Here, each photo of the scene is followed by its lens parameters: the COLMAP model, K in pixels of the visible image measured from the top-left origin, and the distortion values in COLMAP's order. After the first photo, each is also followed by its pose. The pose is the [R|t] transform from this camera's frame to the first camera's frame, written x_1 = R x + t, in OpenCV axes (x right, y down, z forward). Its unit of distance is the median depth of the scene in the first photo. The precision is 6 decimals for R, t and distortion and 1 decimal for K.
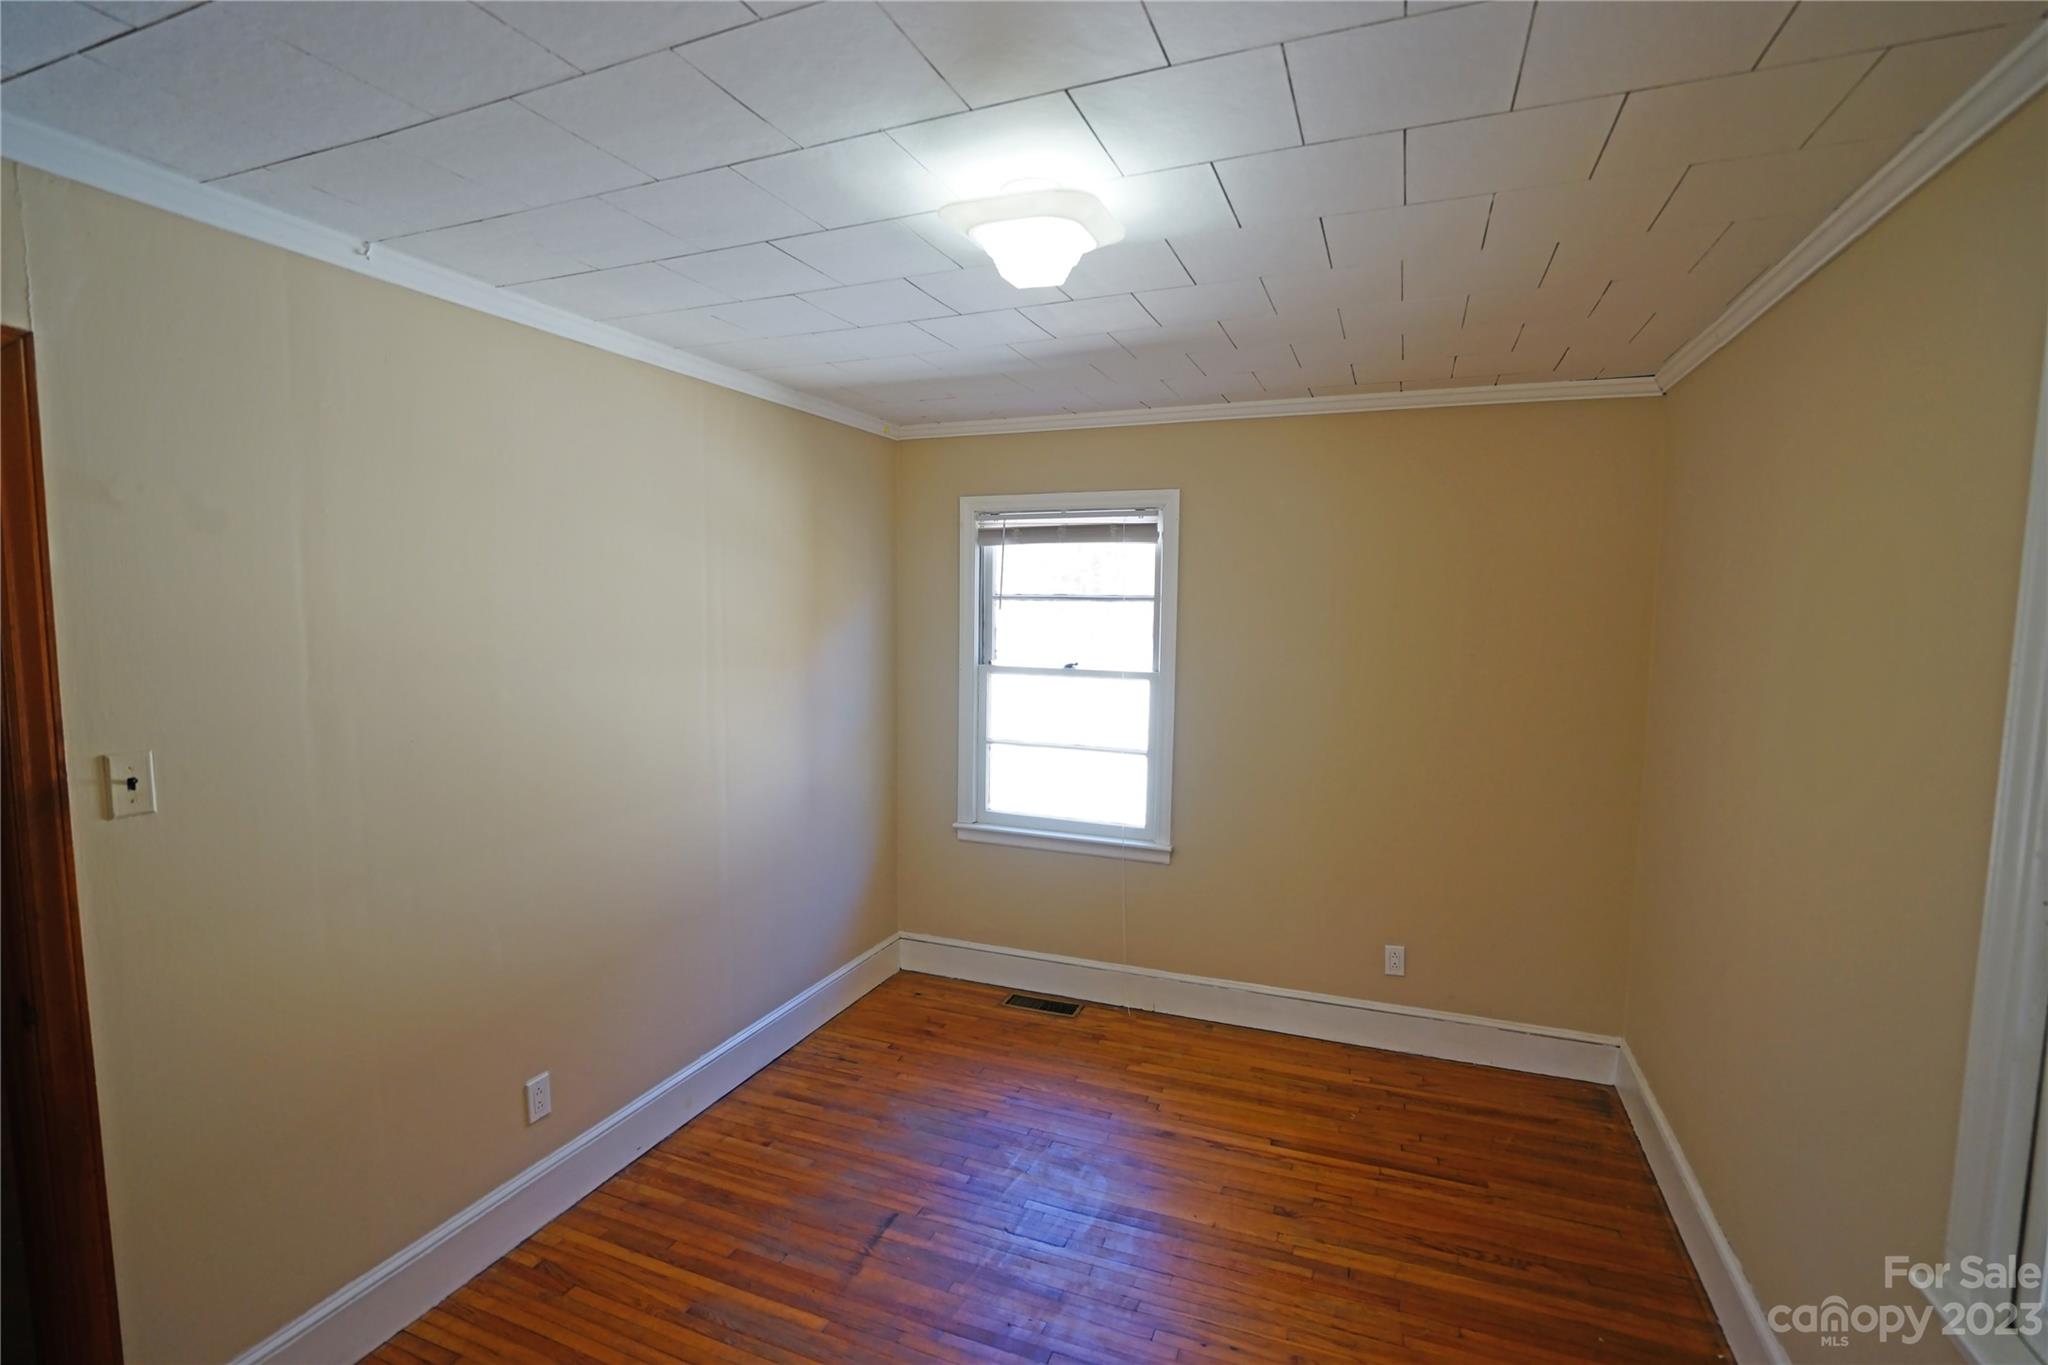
lens RADIAL K [[944.1, 0, 1011.0], [0, 944.1, 690.1], [0, 0, 1]] dist [-0.056641, 0.018971]
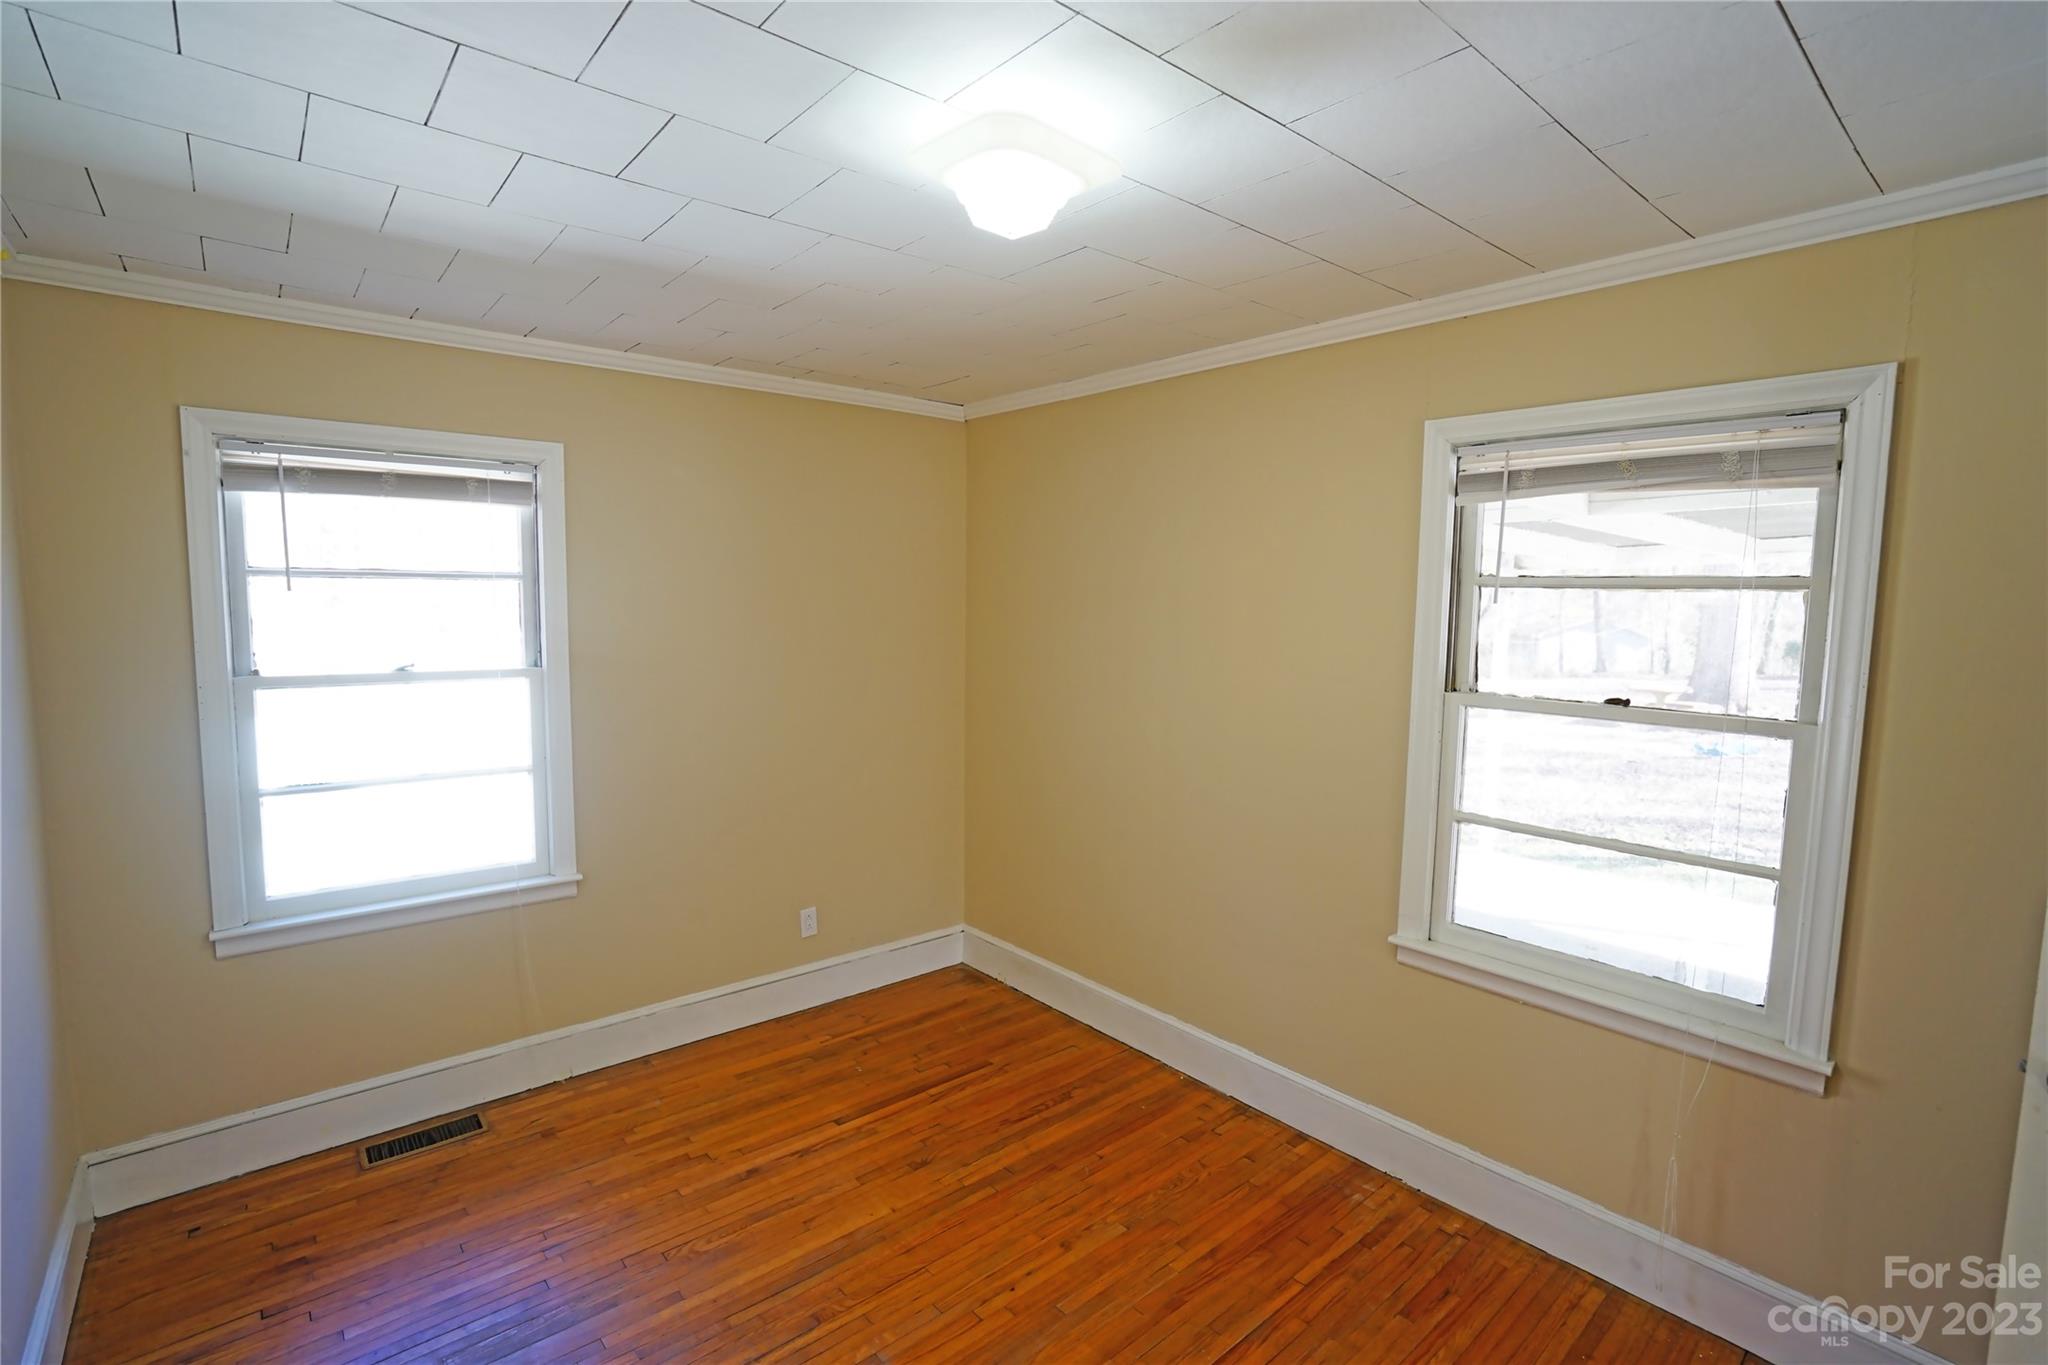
lens RADIAL K [[944.1, 0, 1044.6], [0, 944.1, 682.3], [0, 0, 1]] dist [-0.056641, 0.018971]
pose [[0.447477, -0.088176, 0.889938, -0.358728], [0.068831, 0.995571, 0.064033, -0.027297], [-0.891643, 0.032602, 0.451564, 0.251308]]
